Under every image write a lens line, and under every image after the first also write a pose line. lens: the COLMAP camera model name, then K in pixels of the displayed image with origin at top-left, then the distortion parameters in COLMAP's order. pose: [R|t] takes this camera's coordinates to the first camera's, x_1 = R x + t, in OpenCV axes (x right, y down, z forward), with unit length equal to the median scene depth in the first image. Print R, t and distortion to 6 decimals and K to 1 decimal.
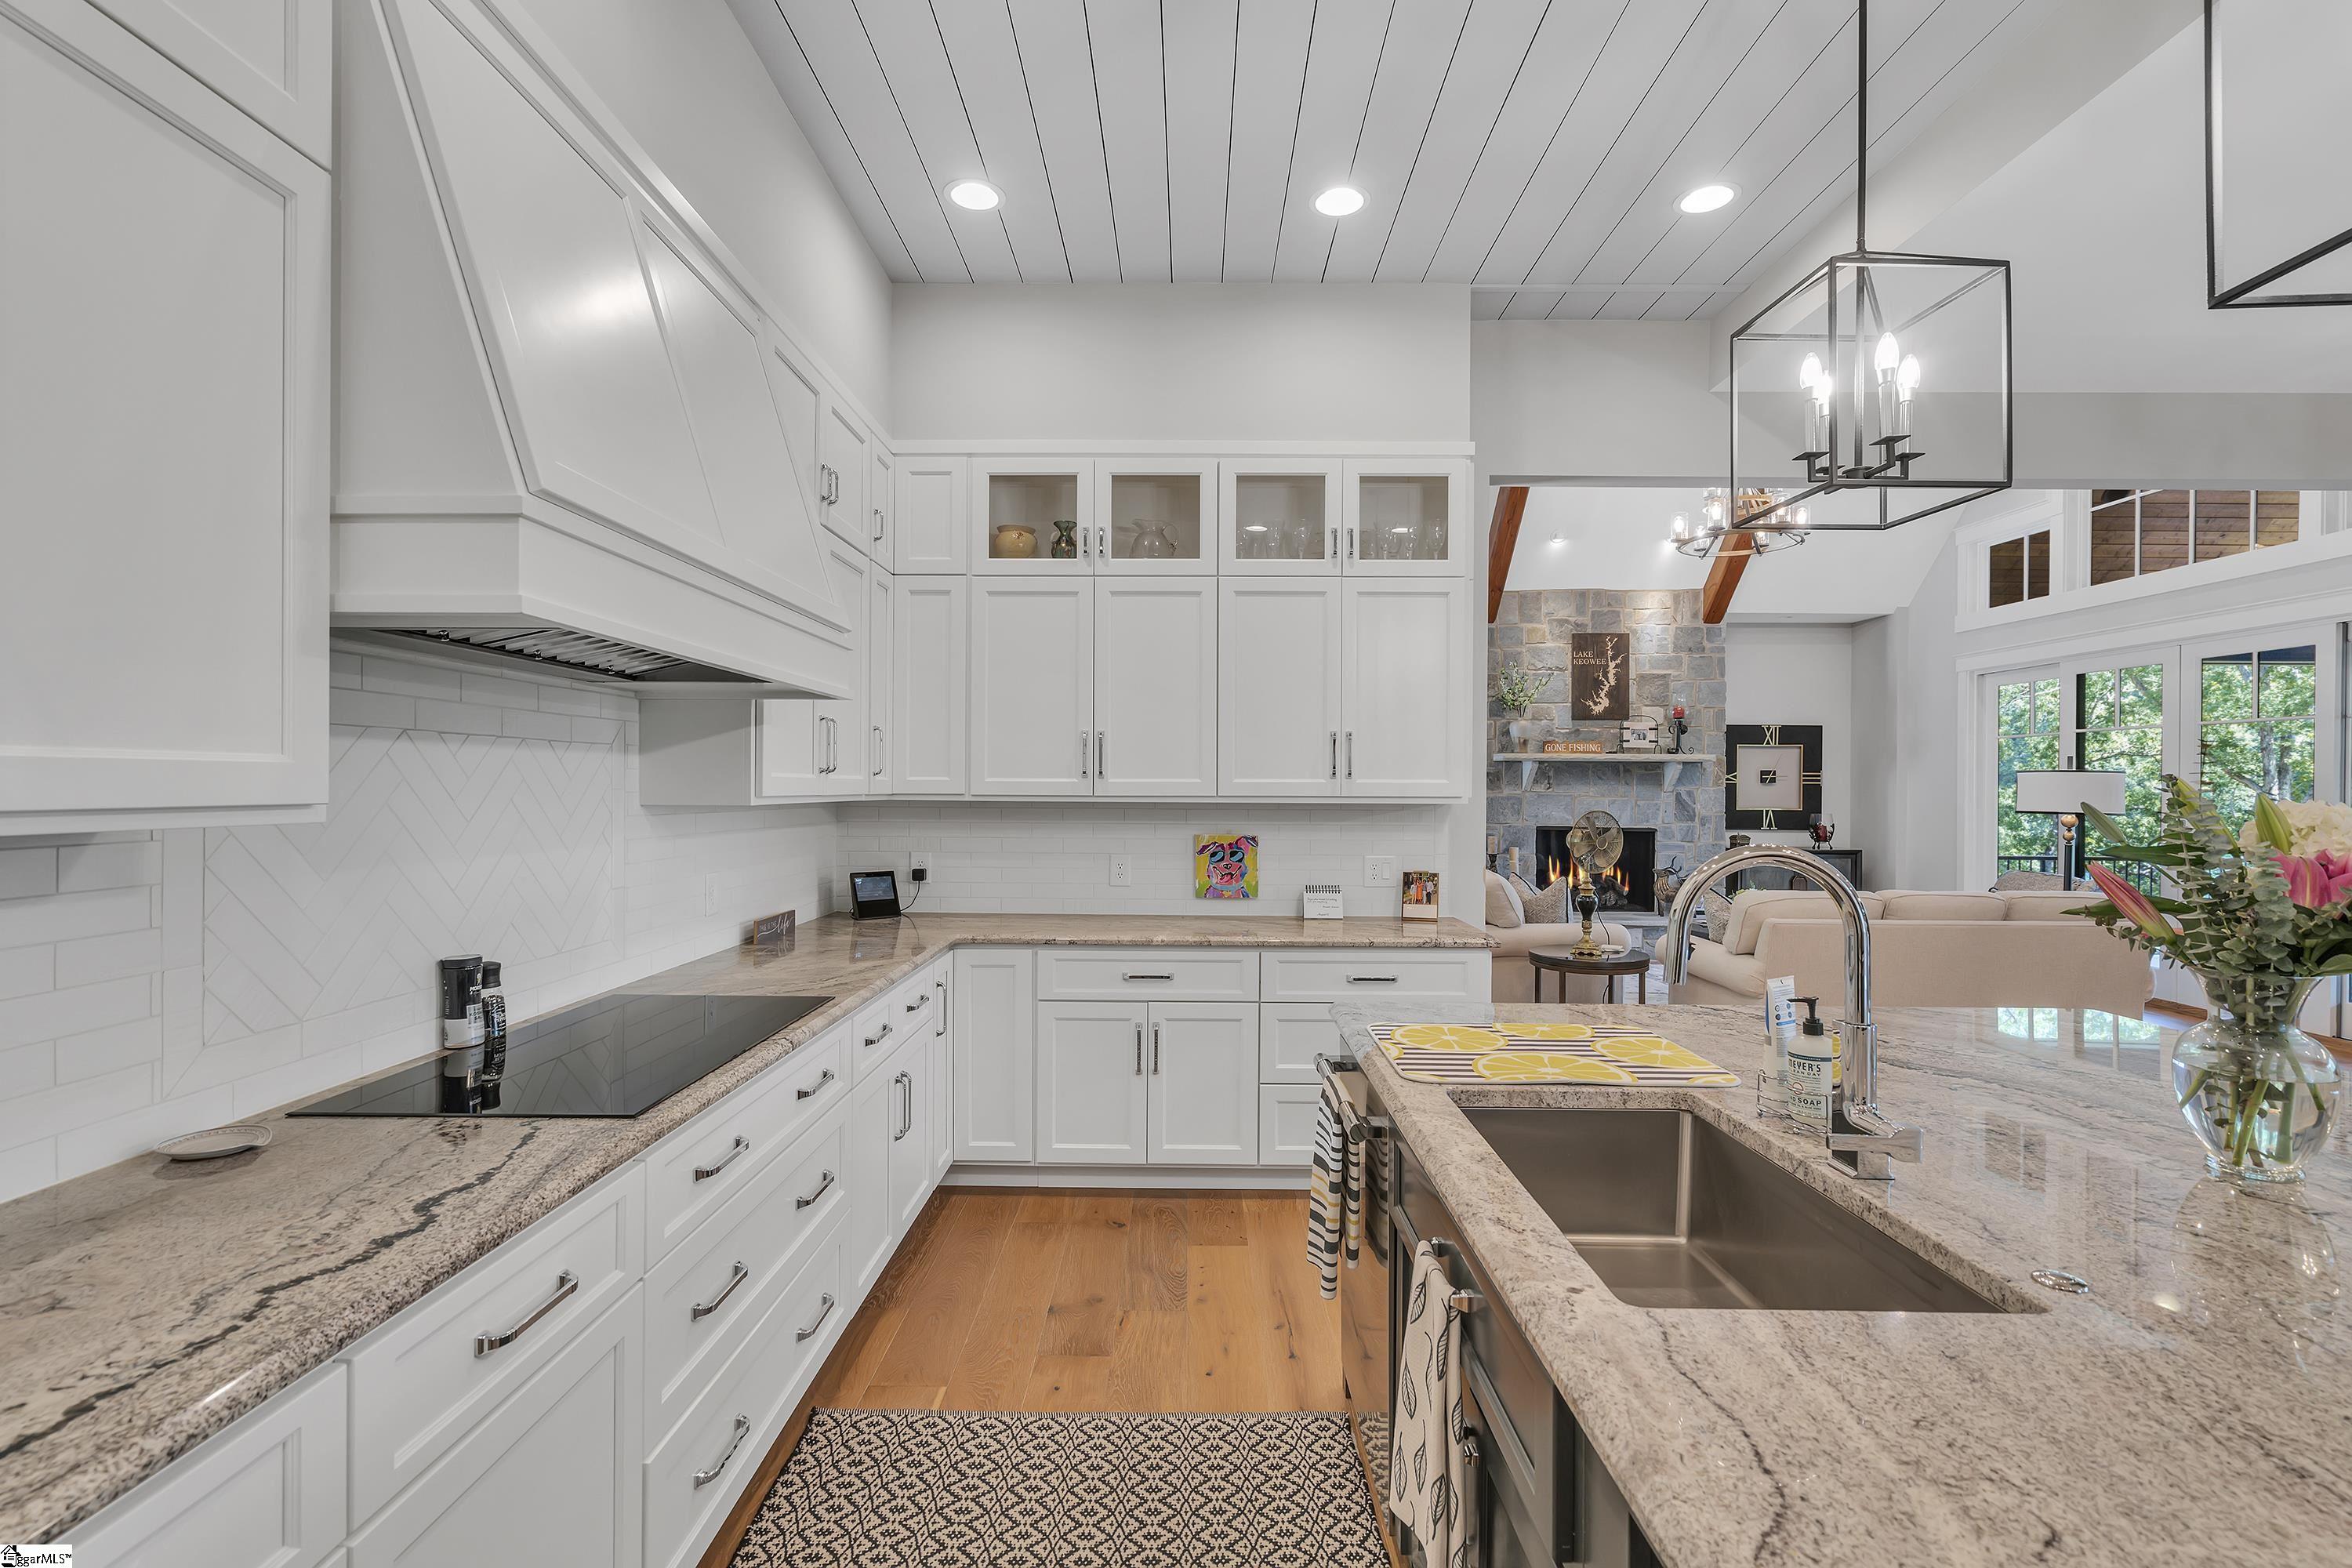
lens RADIAL K [[1053.4, 0, 1176.0], [0, 1053.4, 784.0], [0, 0, 1]] dist [-0.001390, -0.000104]
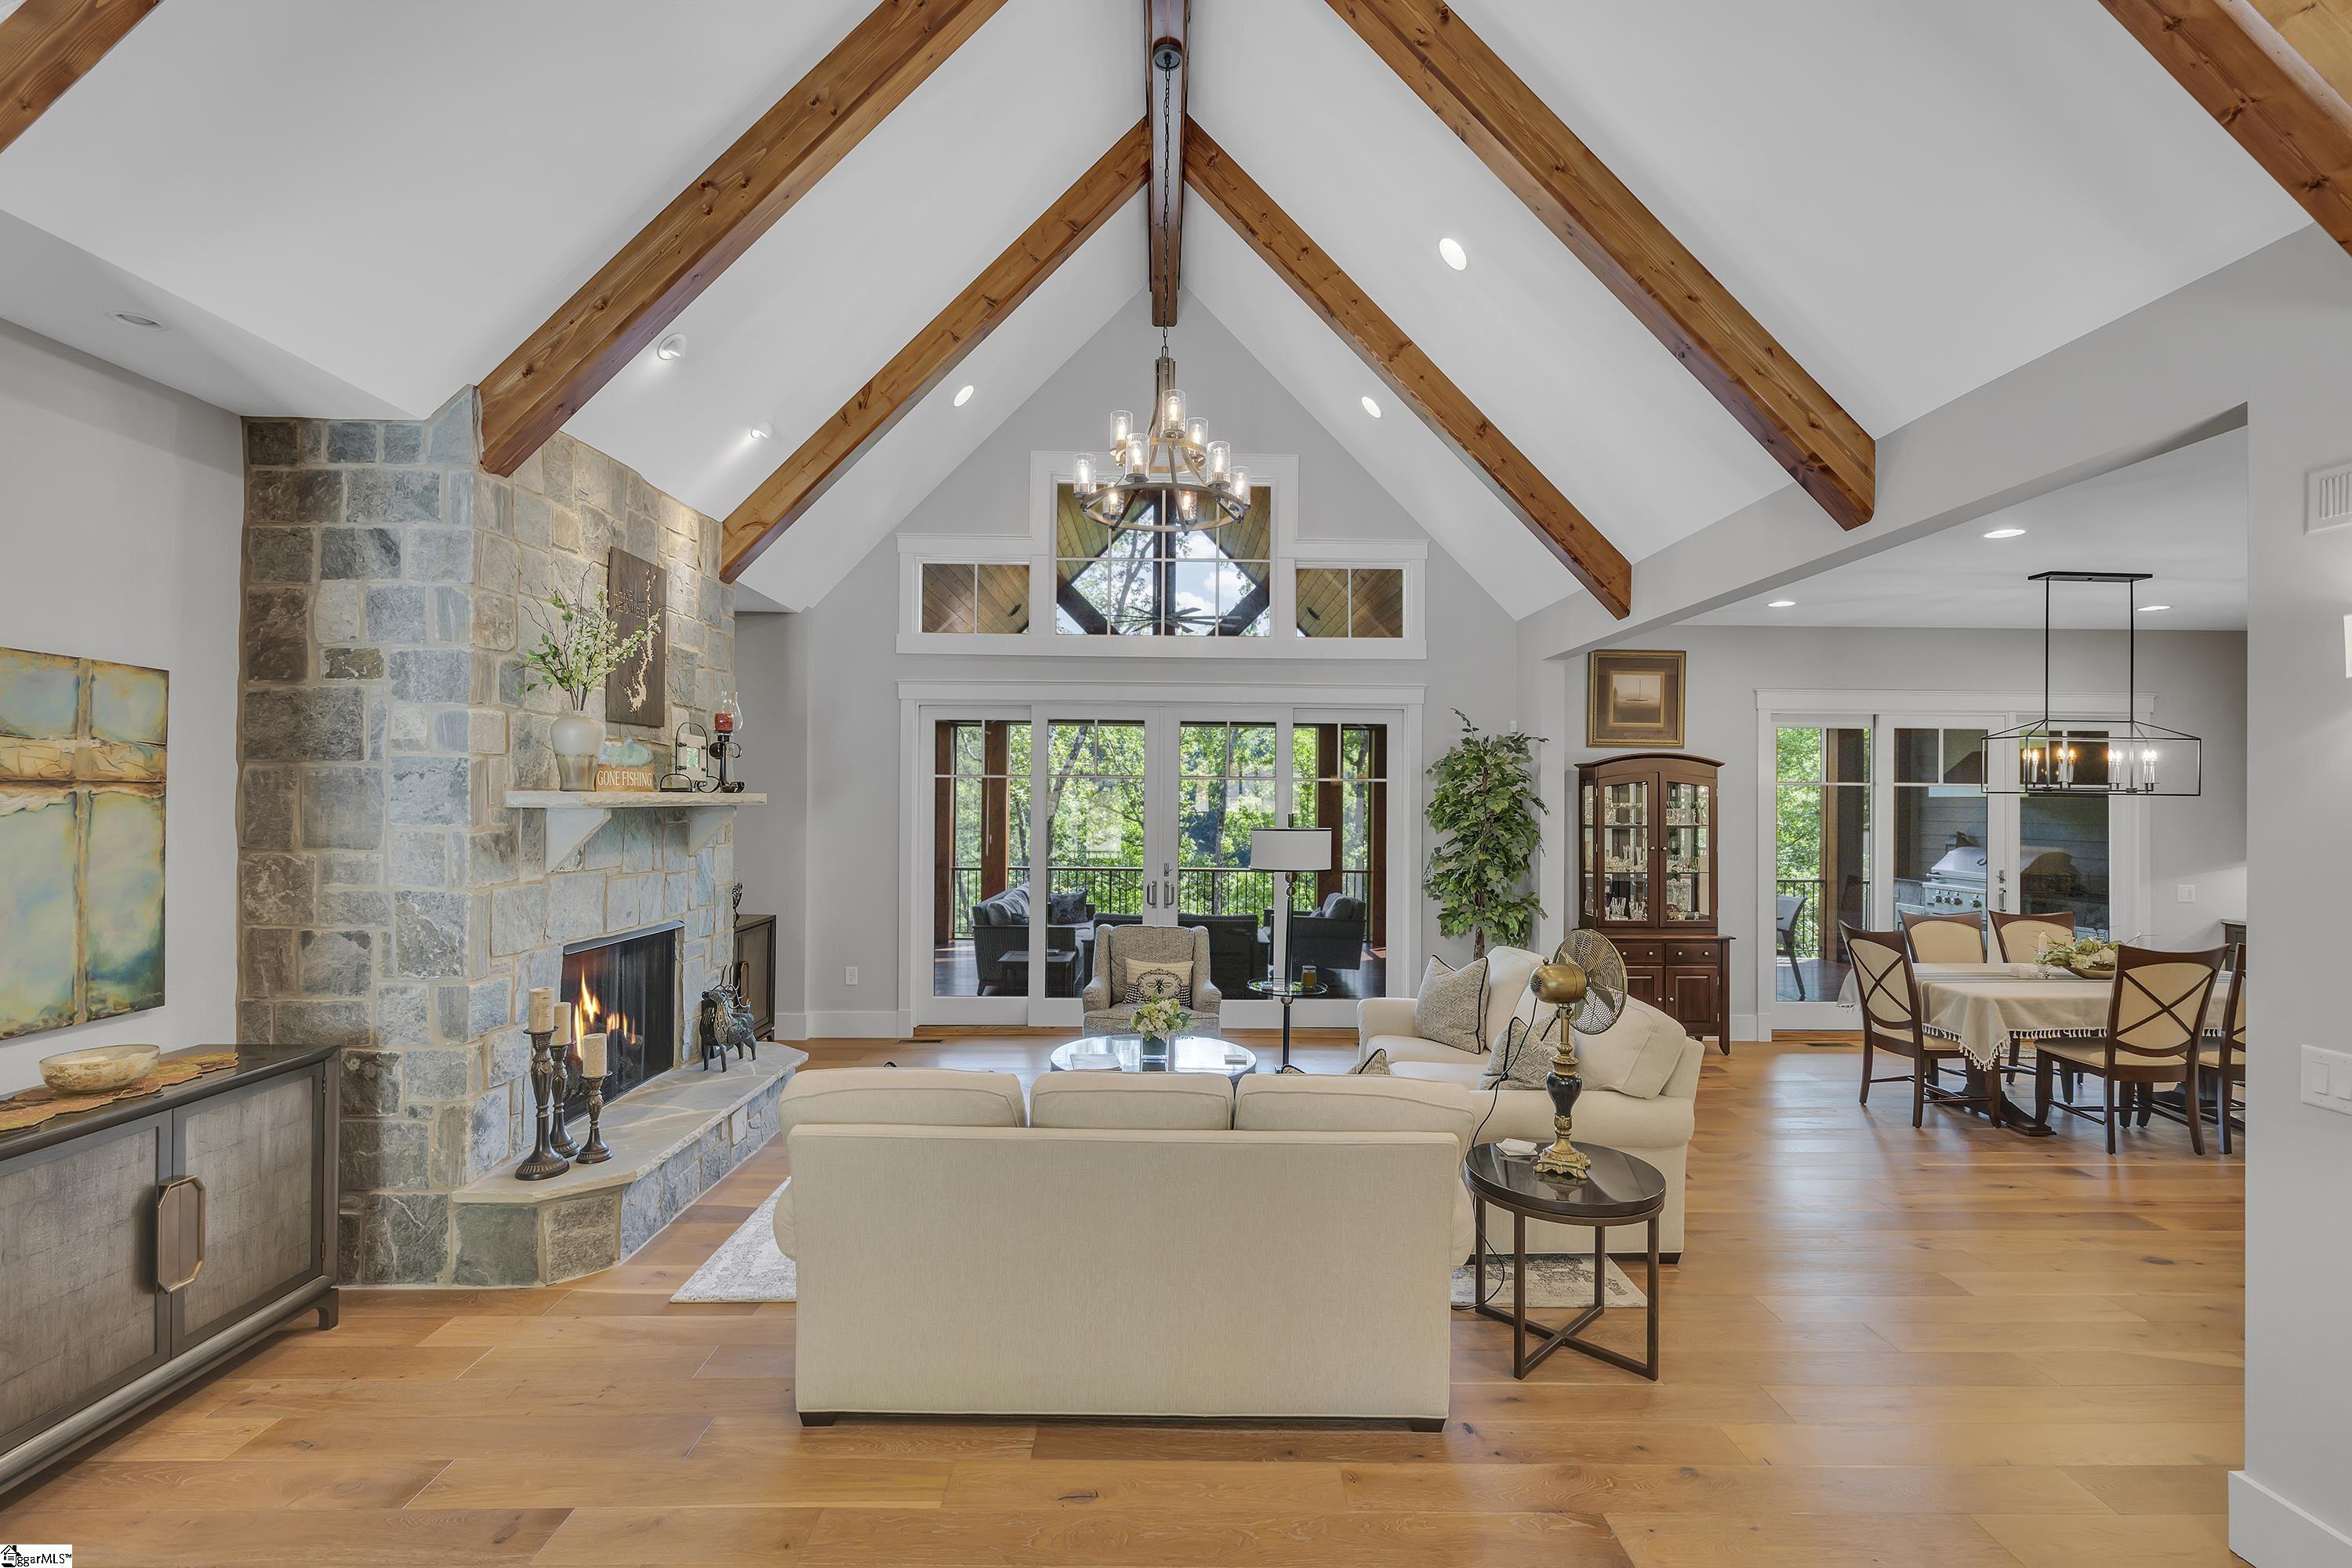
lens RADIAL K [[1076.8, 0, 1176.0], [0, 1076.8, 784.0], [0, 0, 1]] dist [-0.000371, -0.000191]
pose [[-0.031308, 0.008045, 0.999477, -0.136396], [-0.007605, 0.999937, -0.008287, -0.029813], [-0.999481, -0.007861, -0.031245, 0.753683]]
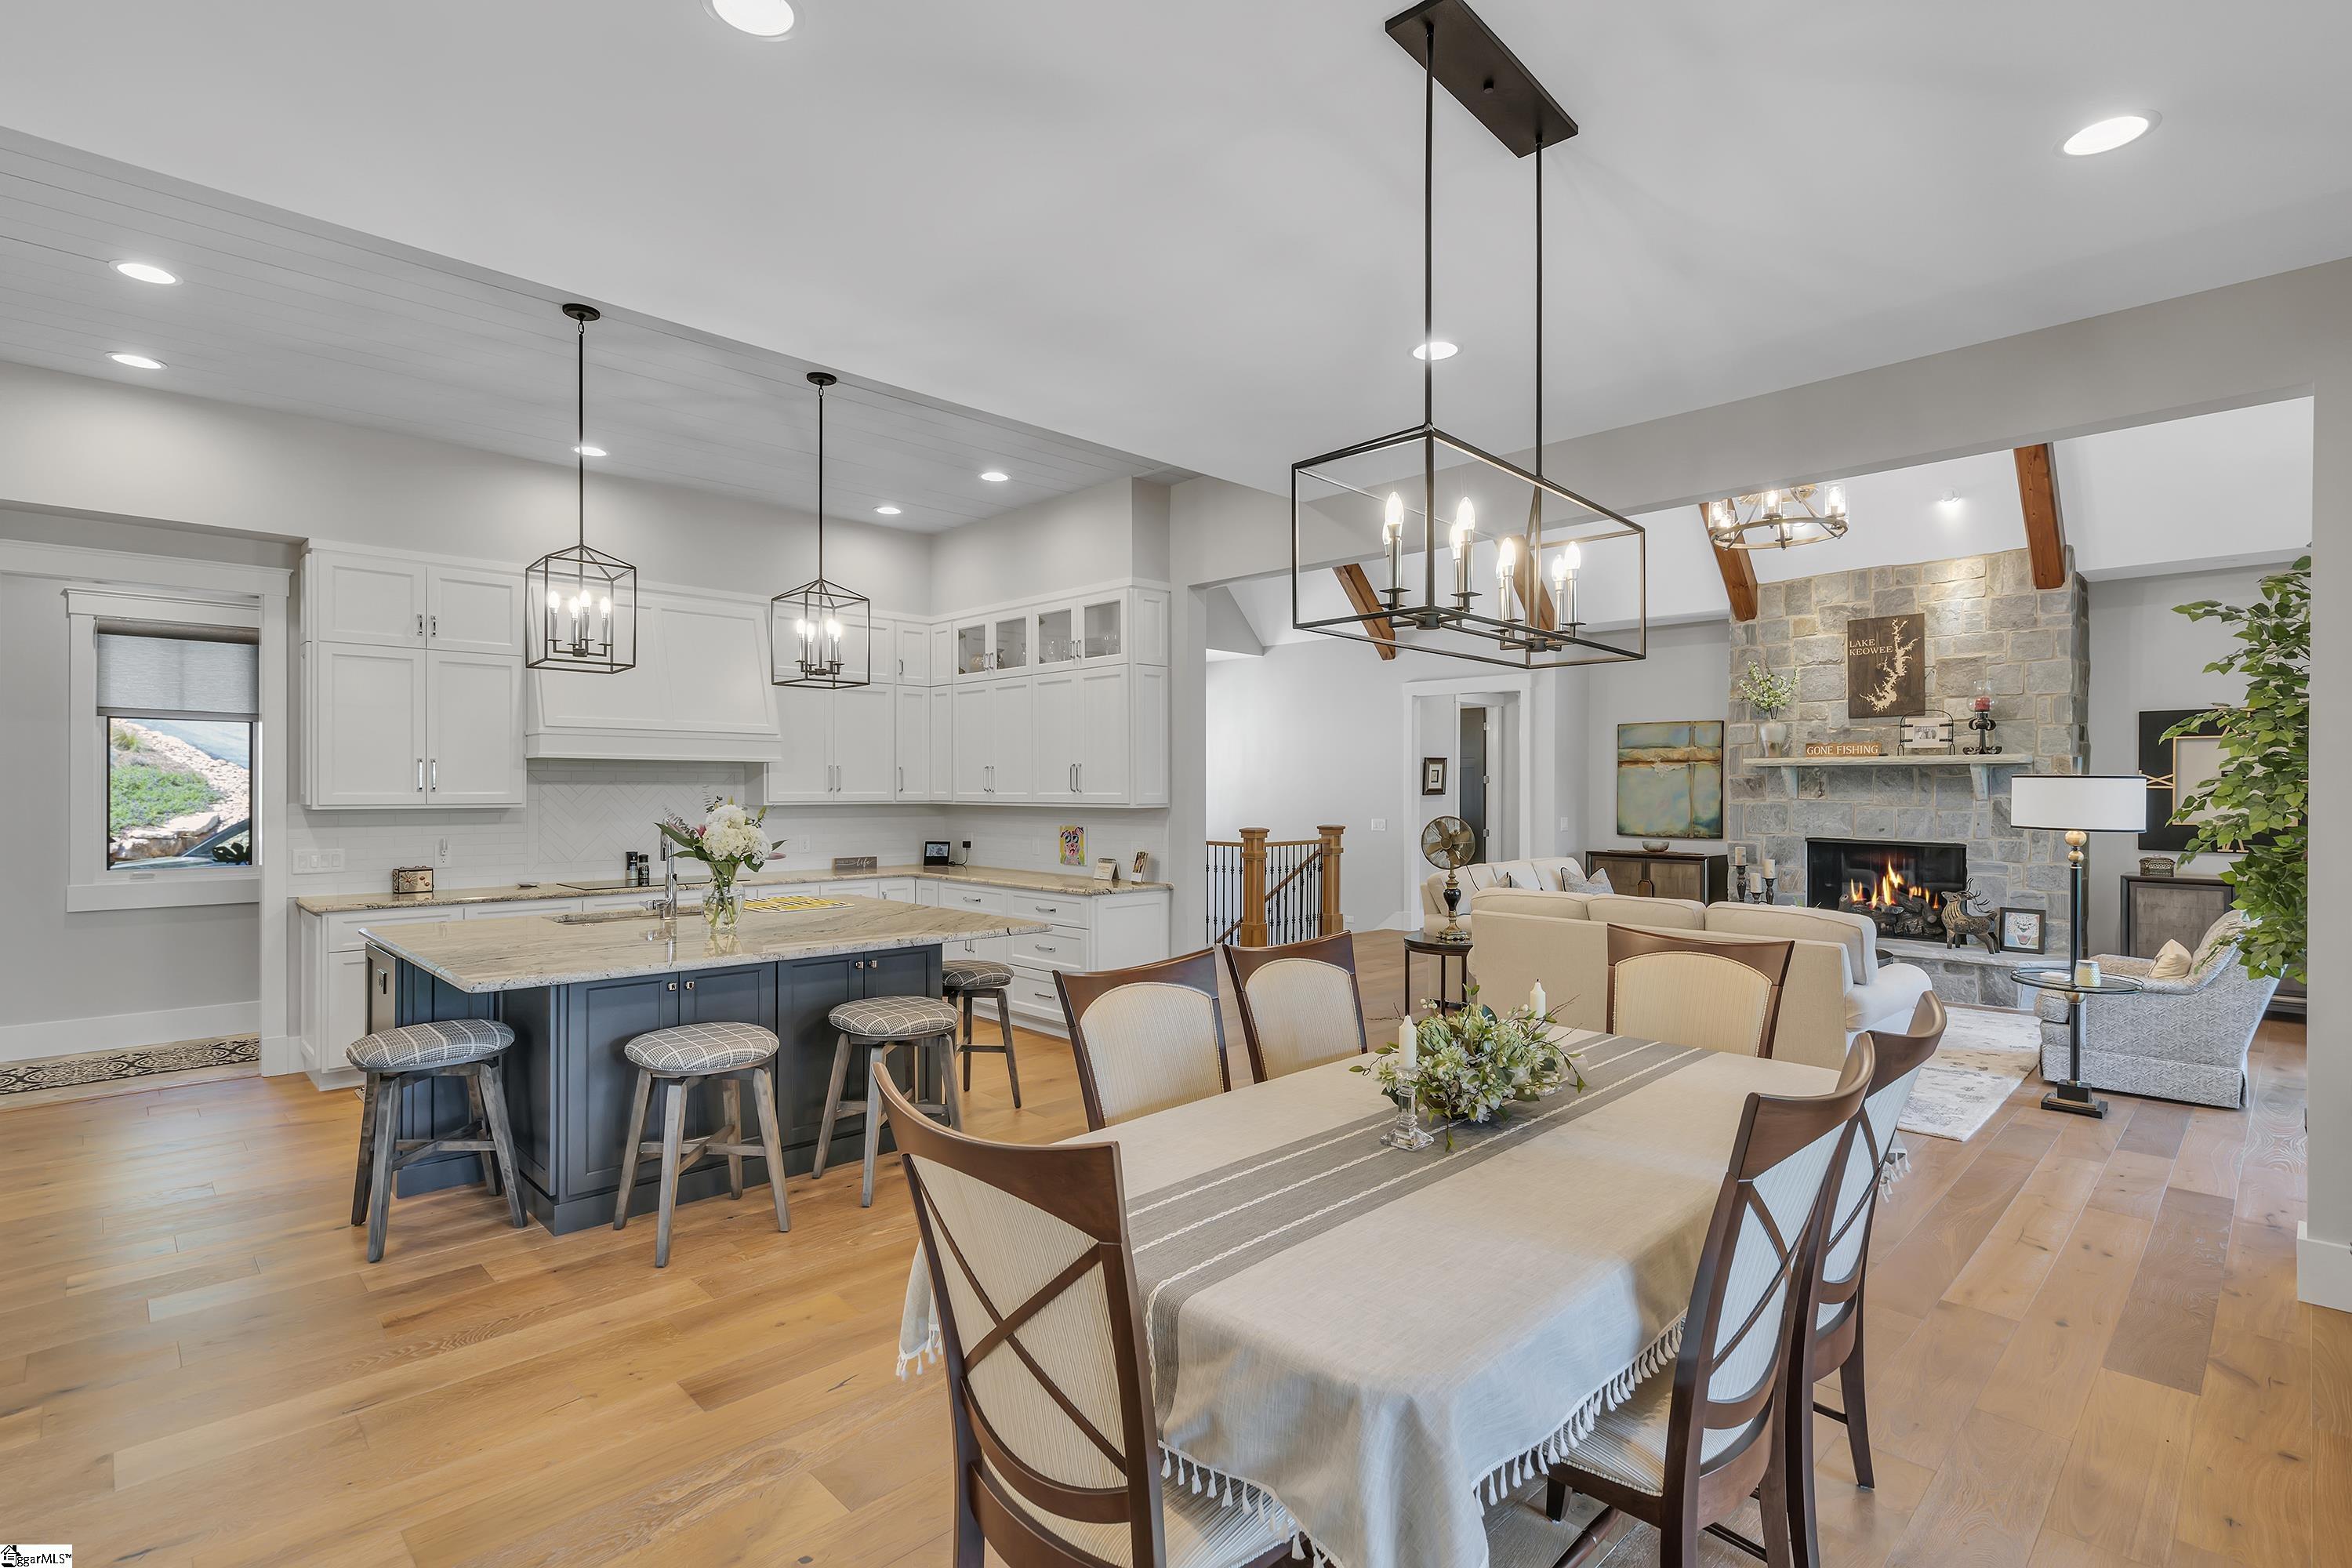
lens RADIAL K [[1053.4, 0, 1176.0], [0, 1053.4, 784.0], [0, 0, 1]] dist [-0.001390, -0.000104]
pose [[0.711816, -0.007427, -0.702327, 0.597552], [0.004610, 0.999972, -0.005902, -0.003162], [0.702351, 0.000963, 0.711830, -0.027514]]
